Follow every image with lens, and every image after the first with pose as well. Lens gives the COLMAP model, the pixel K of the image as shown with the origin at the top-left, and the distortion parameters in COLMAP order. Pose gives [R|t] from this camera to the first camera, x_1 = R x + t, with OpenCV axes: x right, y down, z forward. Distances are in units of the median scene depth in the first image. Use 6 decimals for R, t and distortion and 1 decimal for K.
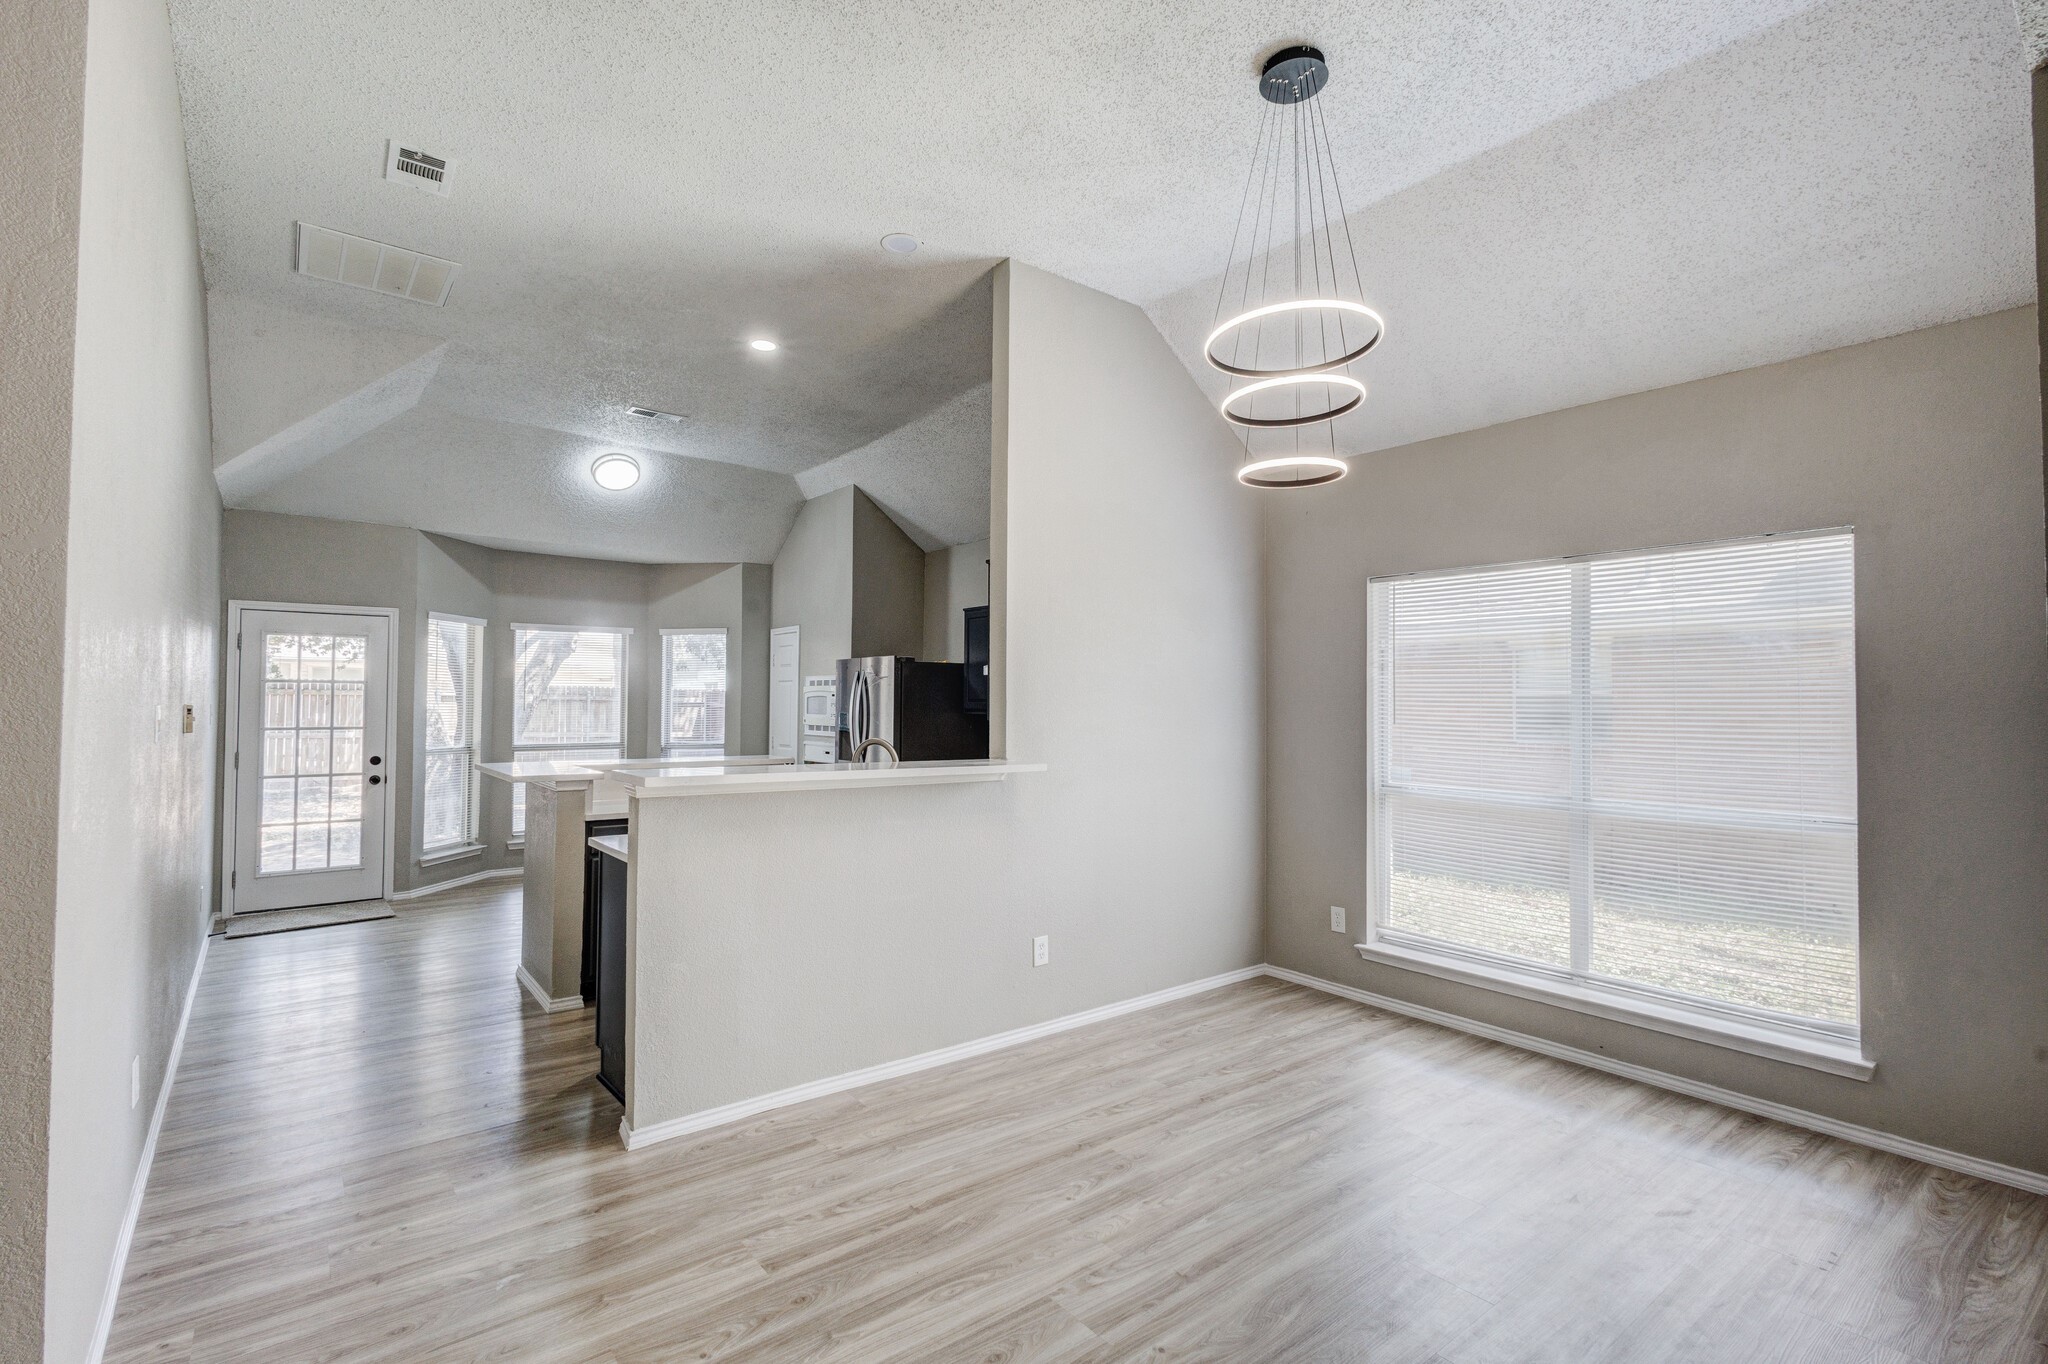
lens RADIAL K [[935.2, 0, 1011.6], [0, 935.2, 681.4], [0, 0, 1]] dist [0.011316, -0.003880]
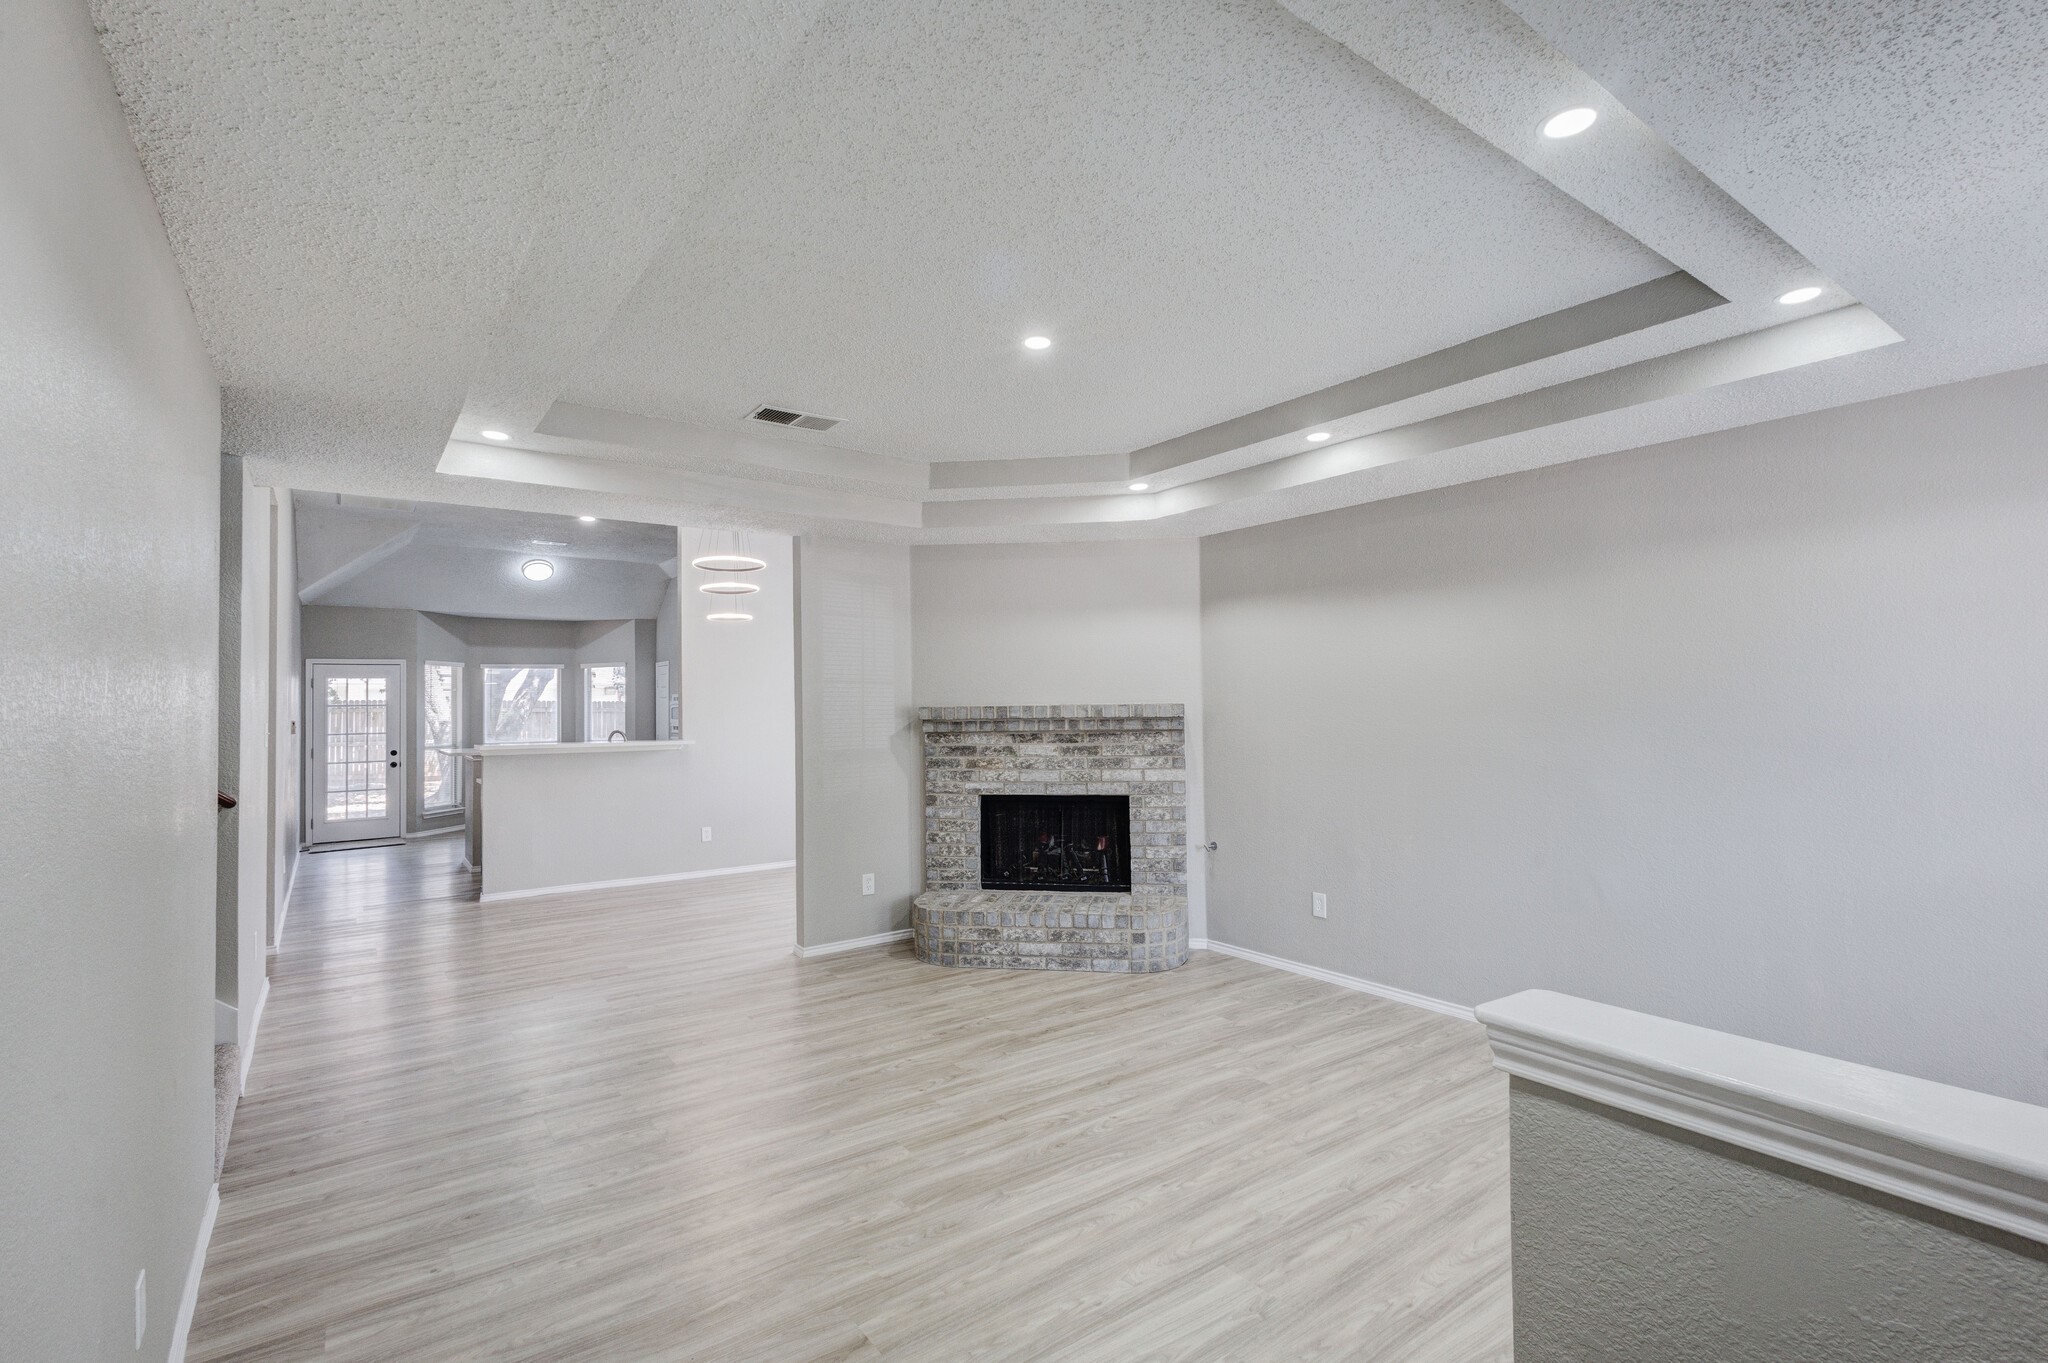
lens RADIAL K [[935.2, 0, 1013.5], [0, 935.2, 681.5], [0, 0, 1]] dist [0.011316, -0.003880]
pose [[0.999001, -0.022383, -0.038672, 0.459610], [0.022311, 0.999748, -0.002281, -0.012064], [0.038714, 0.001416, 0.999249, -0.583682]]
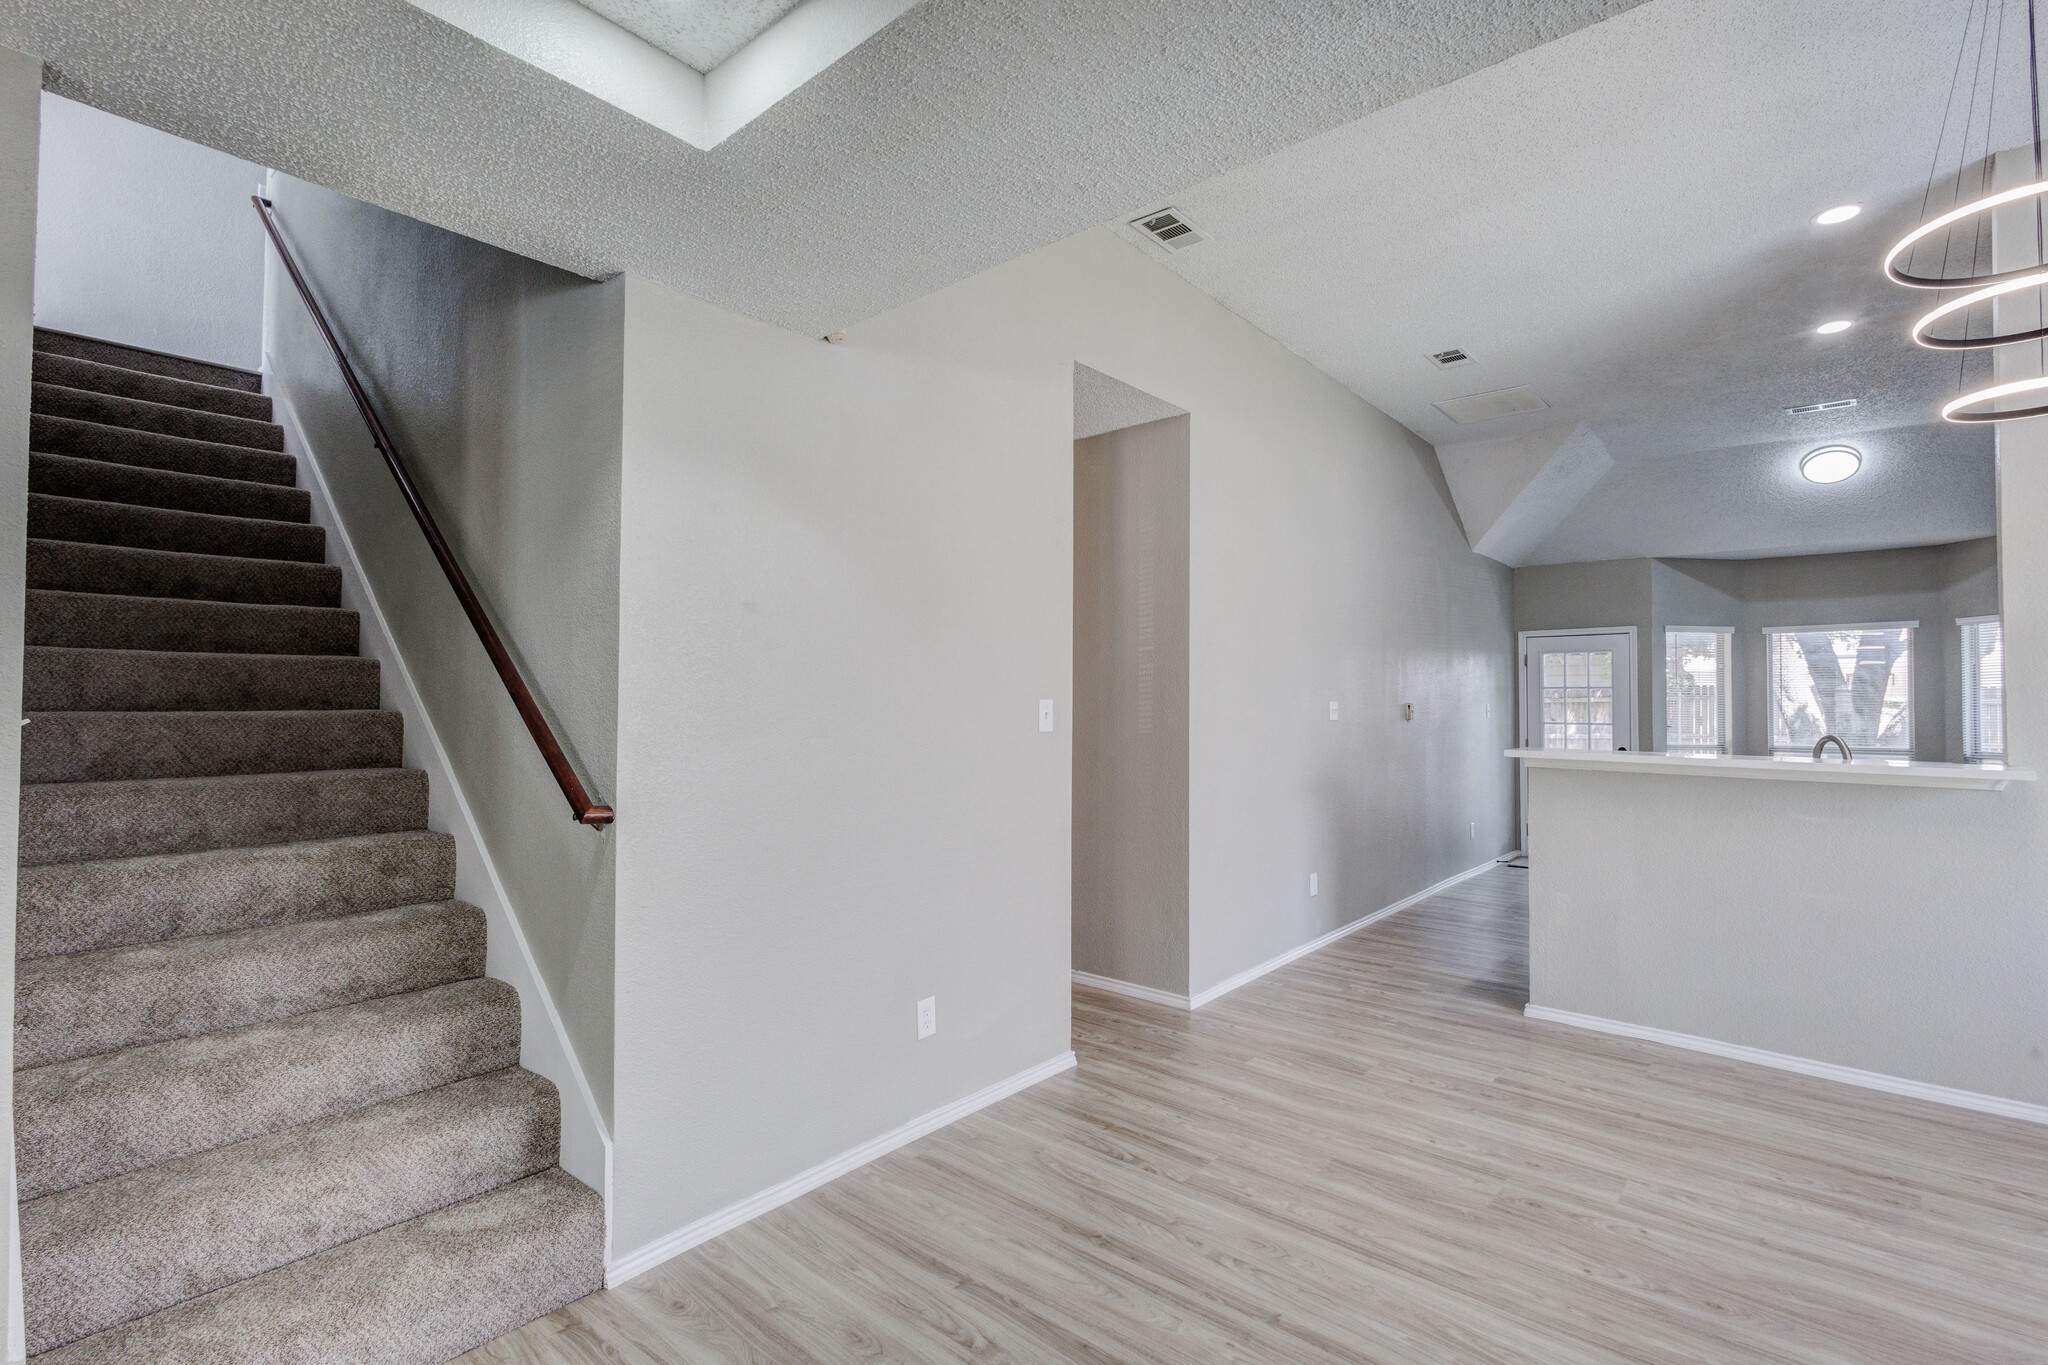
lens RADIAL K [[935.2, 0, 1038.2], [0, 935.2, 683.0], [0, 0, 1]] dist [0.011316, -0.003880]
pose [[0.200163, -0.025241, -0.979437, 0.367877], [0.019407, 0.999574, -0.021794, 0.006788], [0.979570, -0.014645, 0.200568, 0.003167]]
